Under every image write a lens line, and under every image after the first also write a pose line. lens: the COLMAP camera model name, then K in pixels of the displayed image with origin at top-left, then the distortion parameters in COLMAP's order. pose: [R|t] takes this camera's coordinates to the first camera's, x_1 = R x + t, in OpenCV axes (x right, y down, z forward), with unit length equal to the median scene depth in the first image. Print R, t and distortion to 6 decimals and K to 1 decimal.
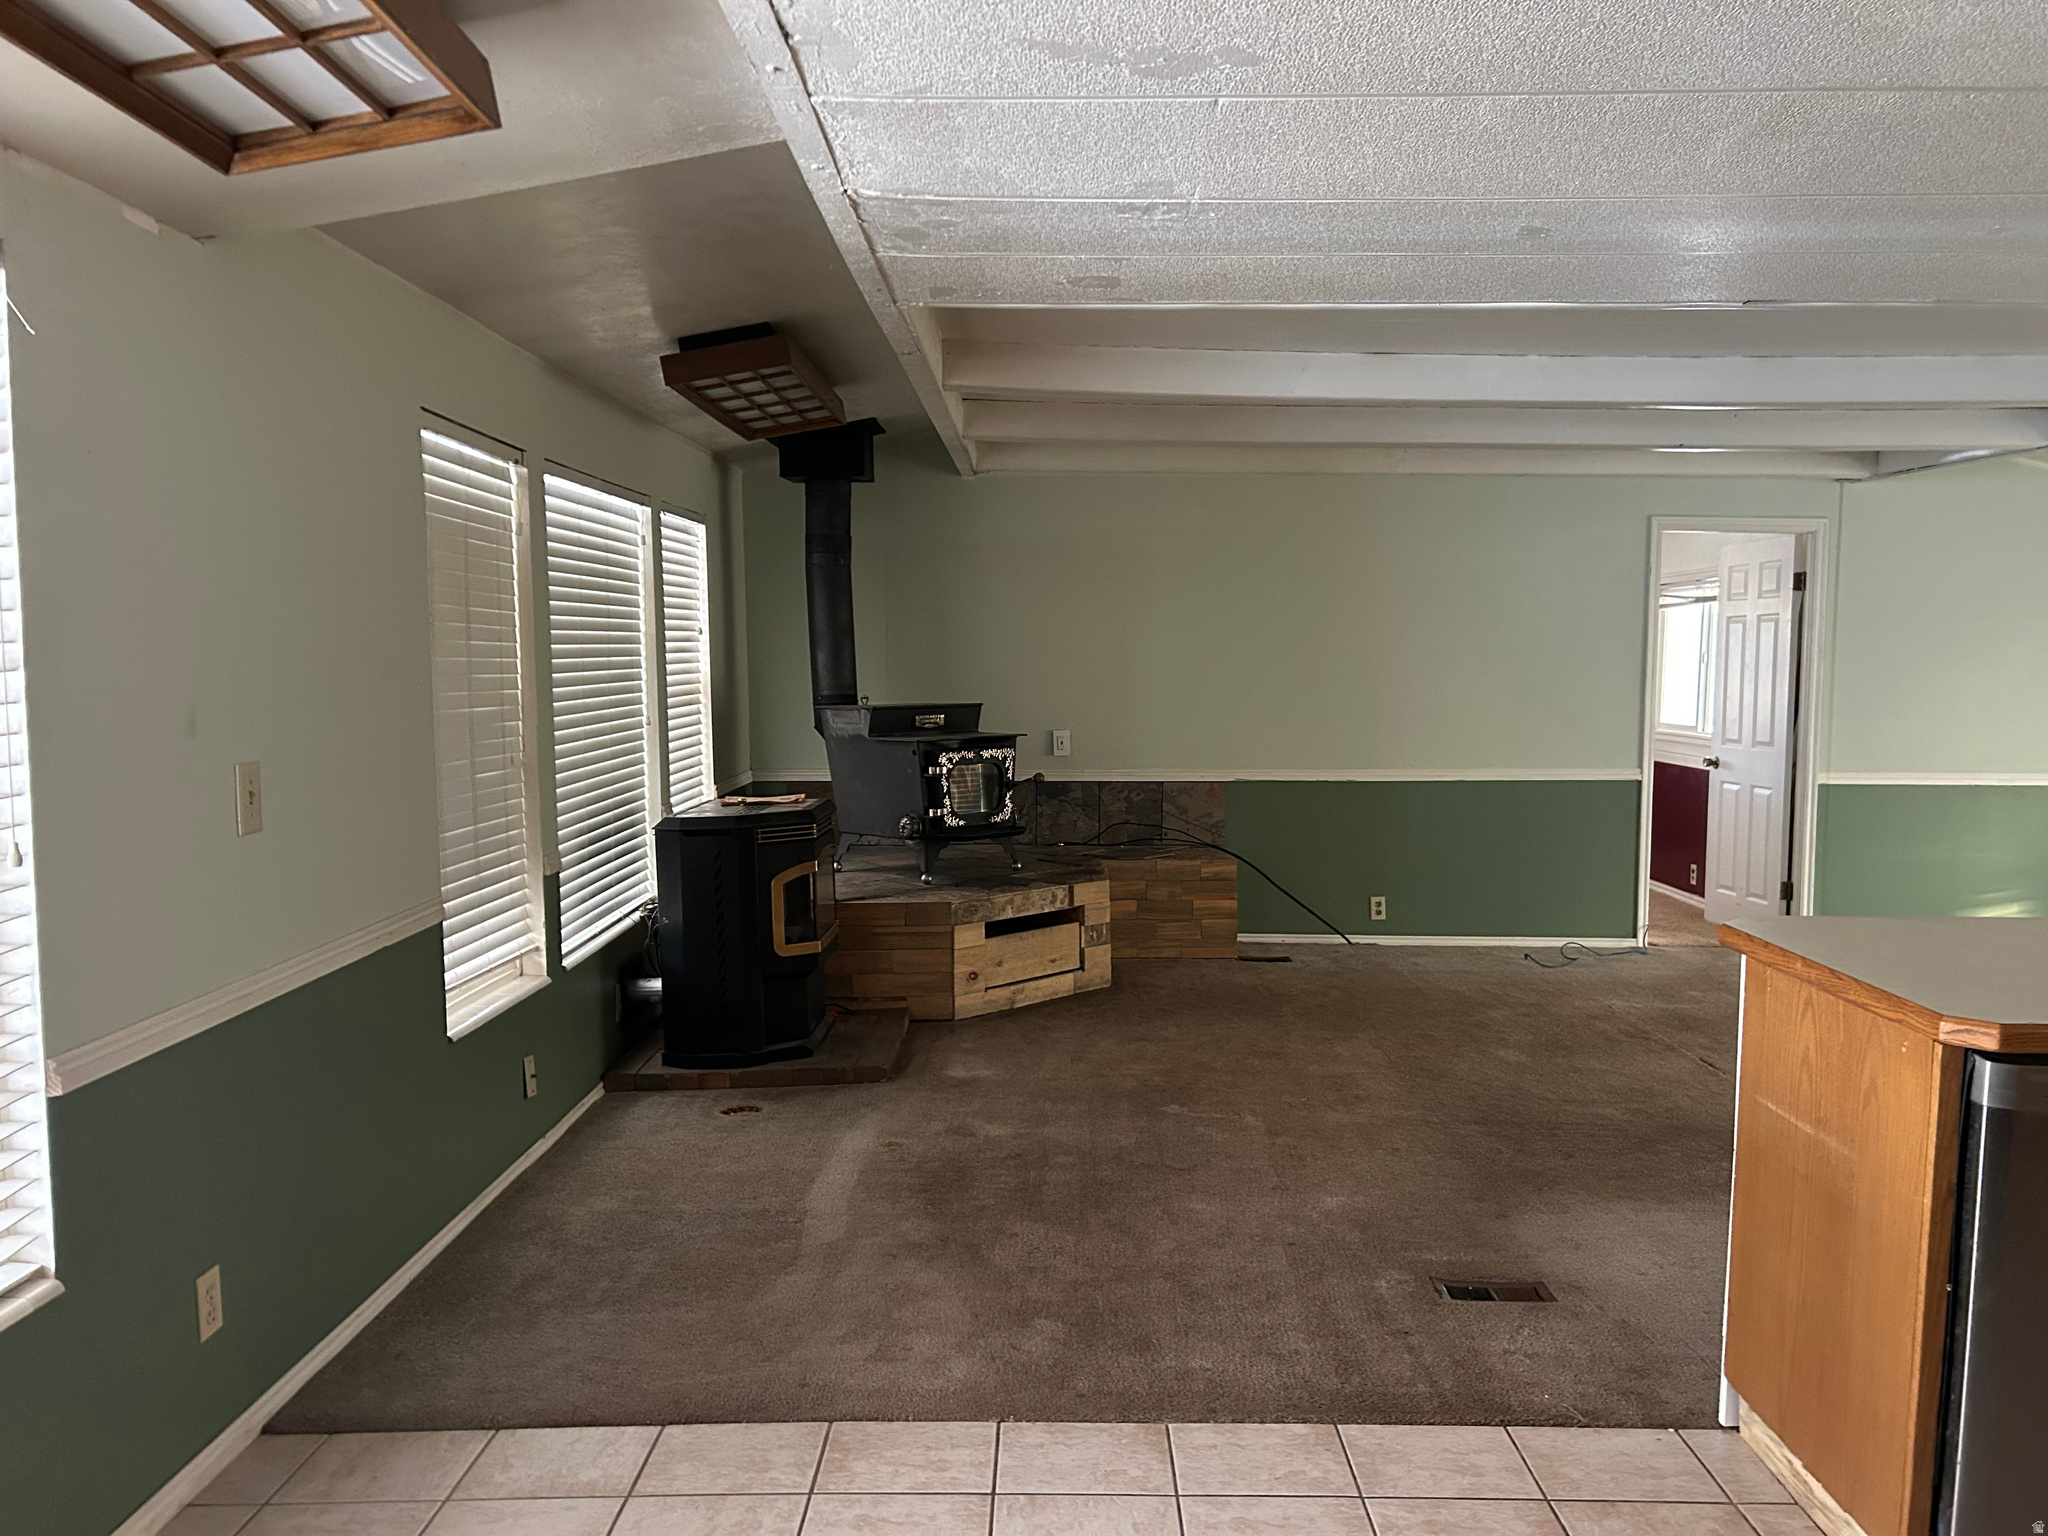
lens RADIAL K [[1549.1, 0, 1026.8], [0, 1549.1, 766.9], [0, 0, 1]] dist [0.109054, -0.103503]
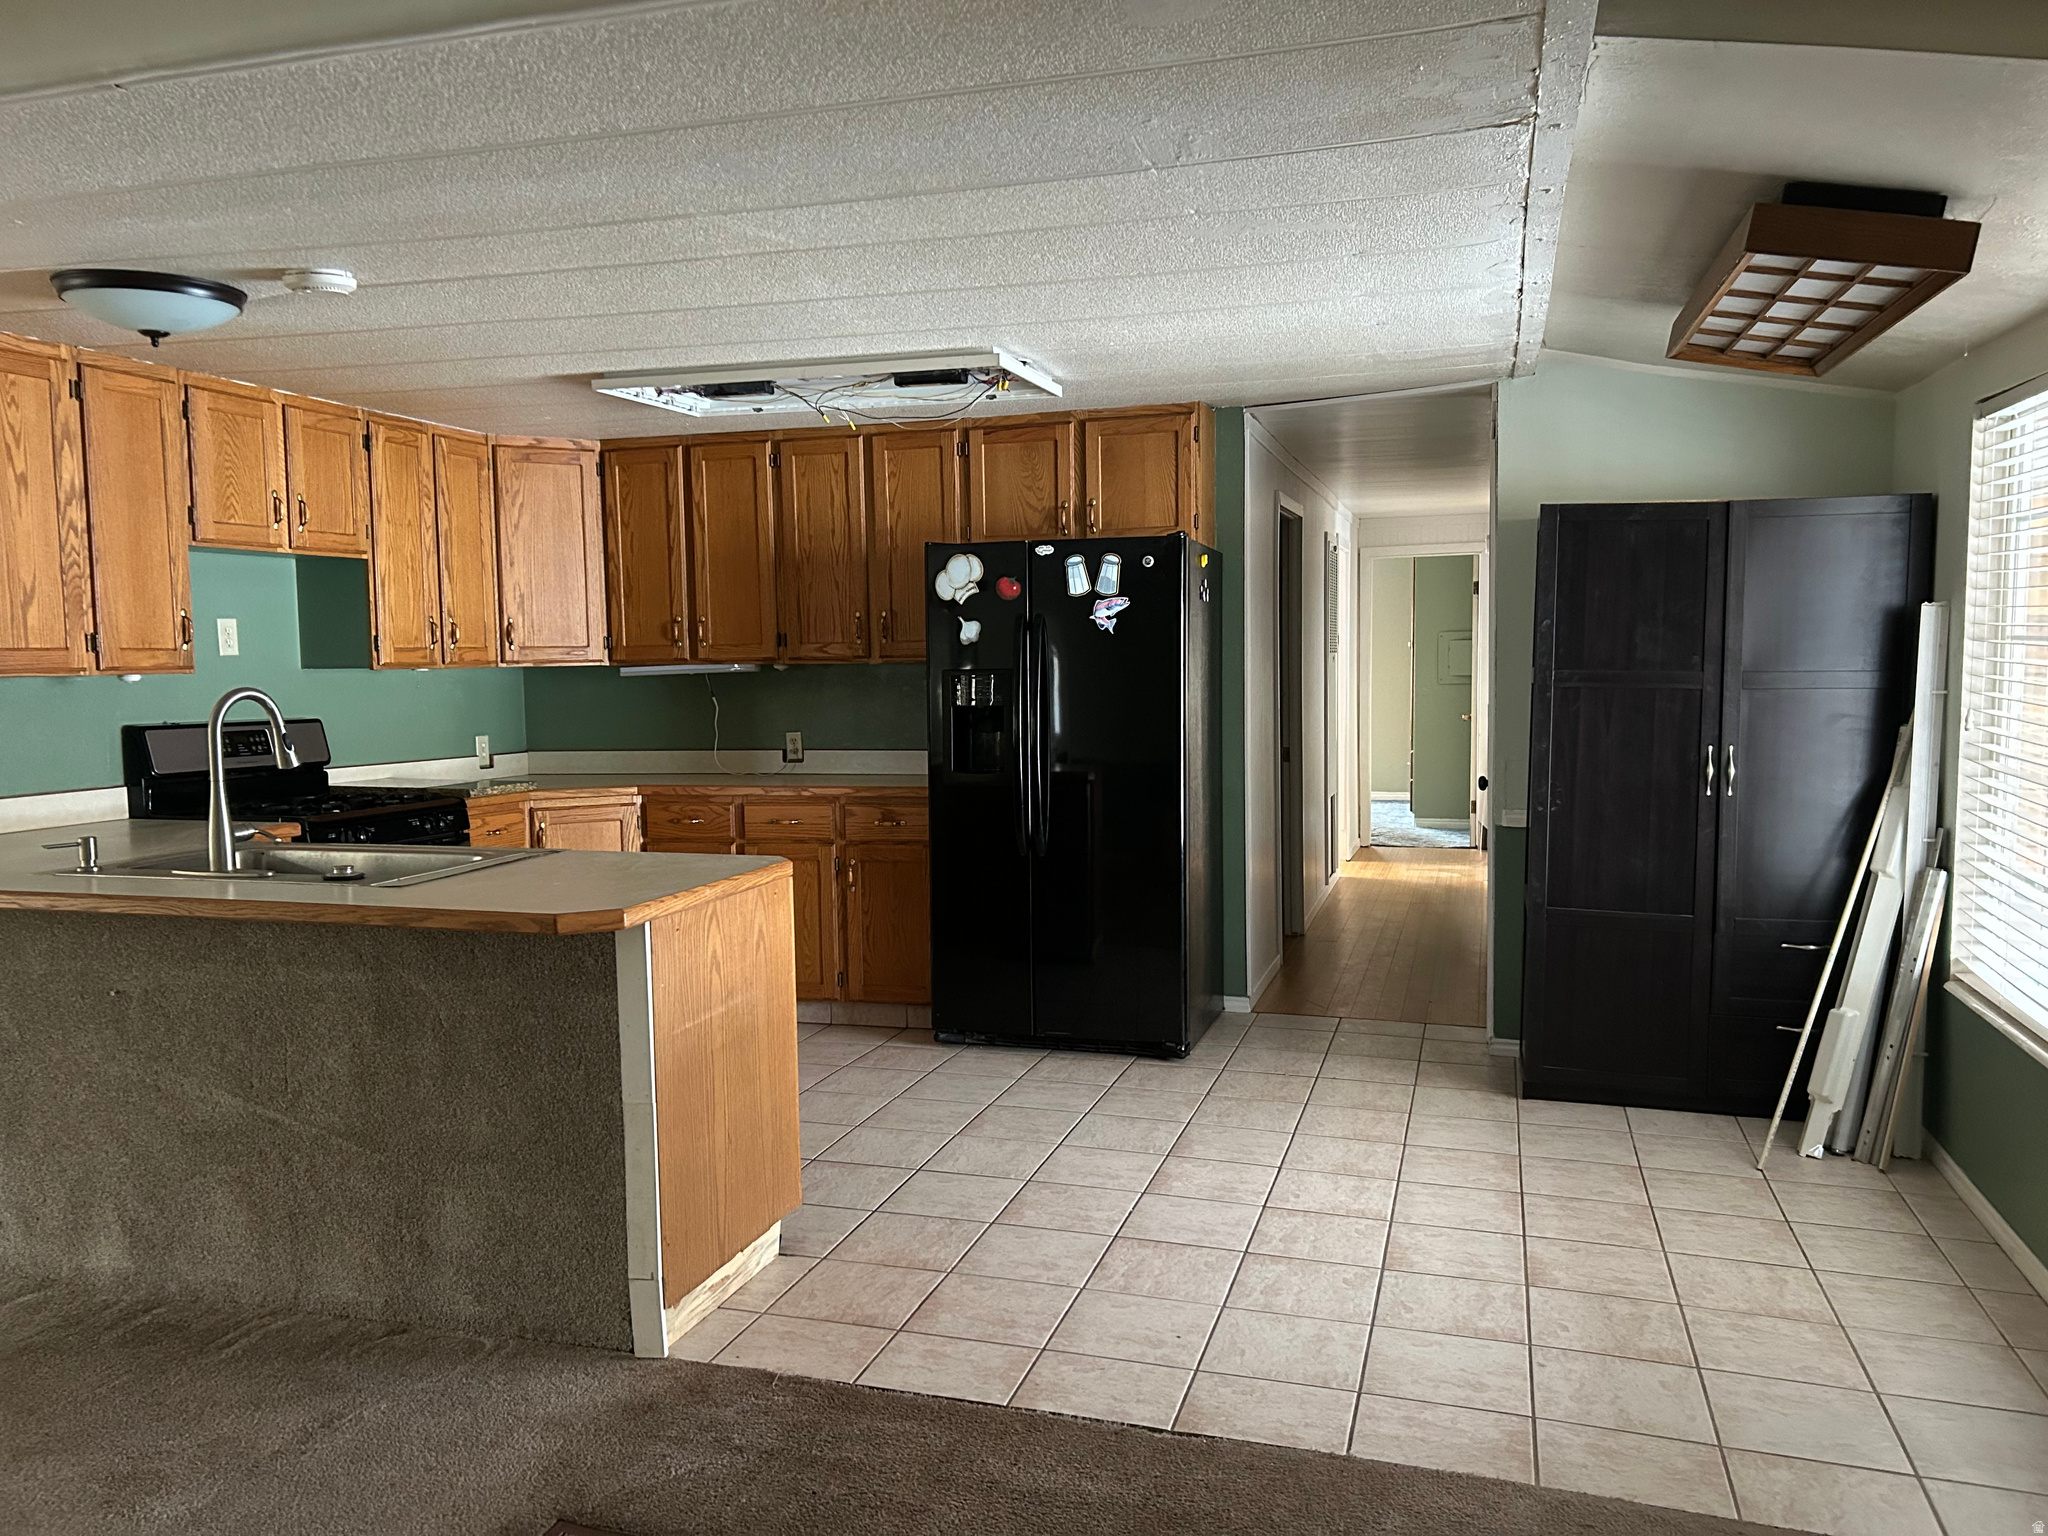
lens RADIAL K [[1534.0, 0, 1027.1], [0, 1534.0, 770.9], [0, 0, 1]] dist [0.046132, -0.052989]
pose [[-0.961959, -0.015788, 0.272736, -0.041375], [0.025149, 0.988972, 0.145953, -0.066918], [-0.272032, 0.147260, -0.950954, 0.983401]]
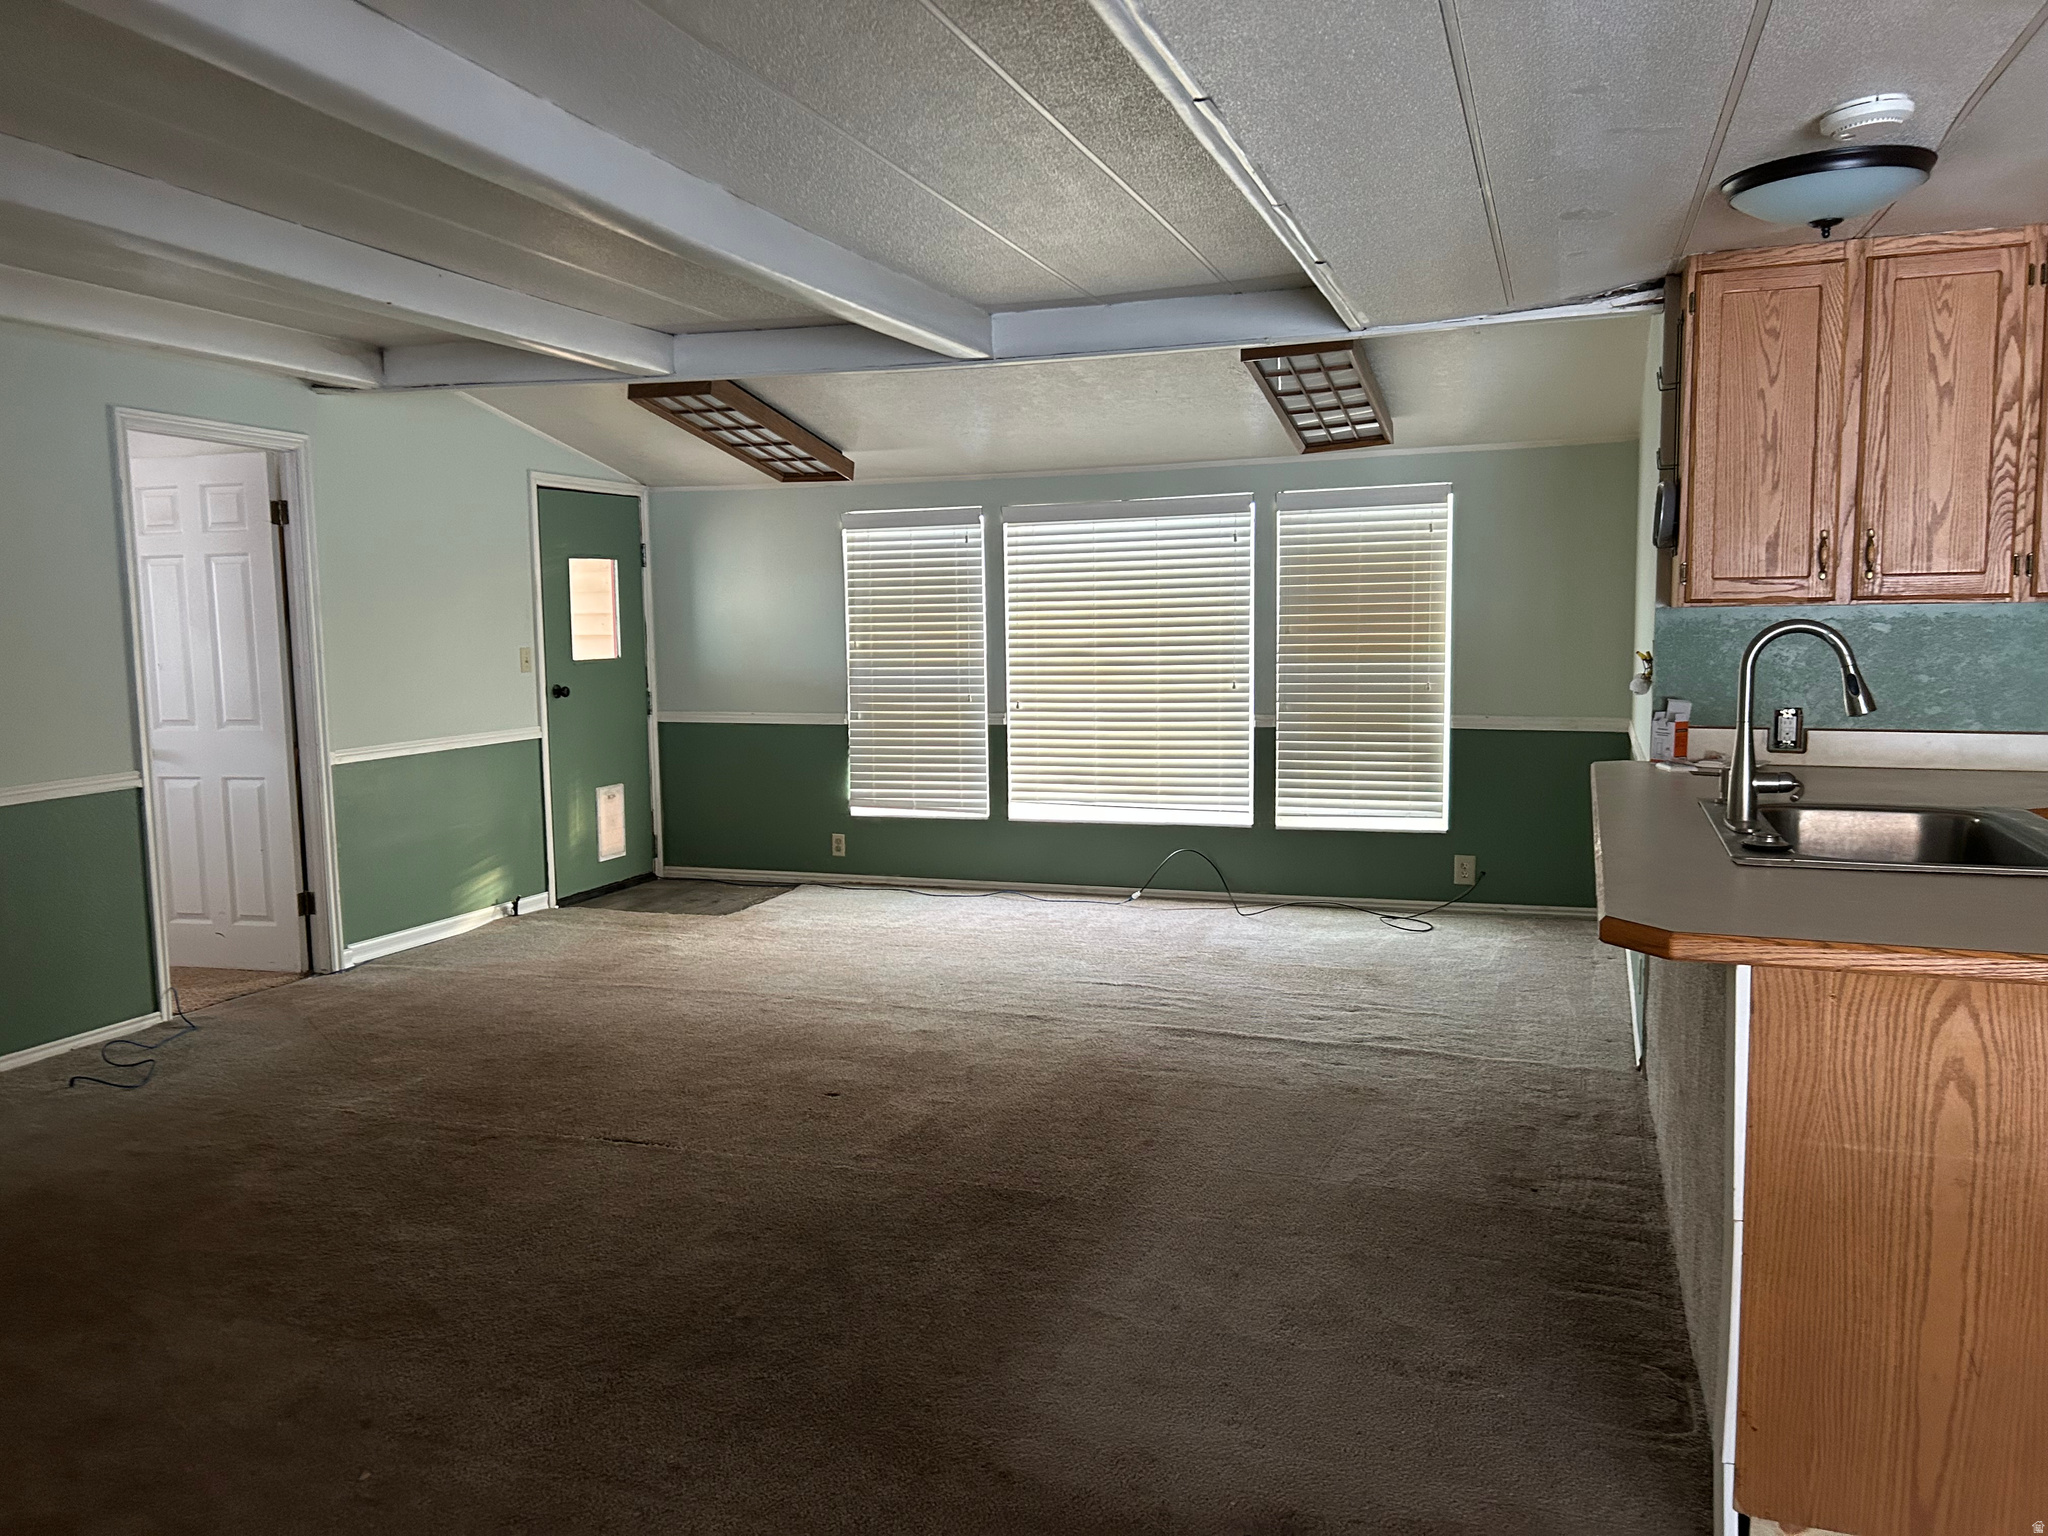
lens RADIAL K [[1544.6, 0, 1022.7], [0, 1544.6, 772.5], [0, 0, 1]] dist [-0.004065, -0.000386]
pose [[0.318571, -0.109890, 0.941508, -0.174821], [0.084464, 0.992597, 0.087274, -0.033426], [-0.944128, 0.051721, 0.325494, 0.549511]]
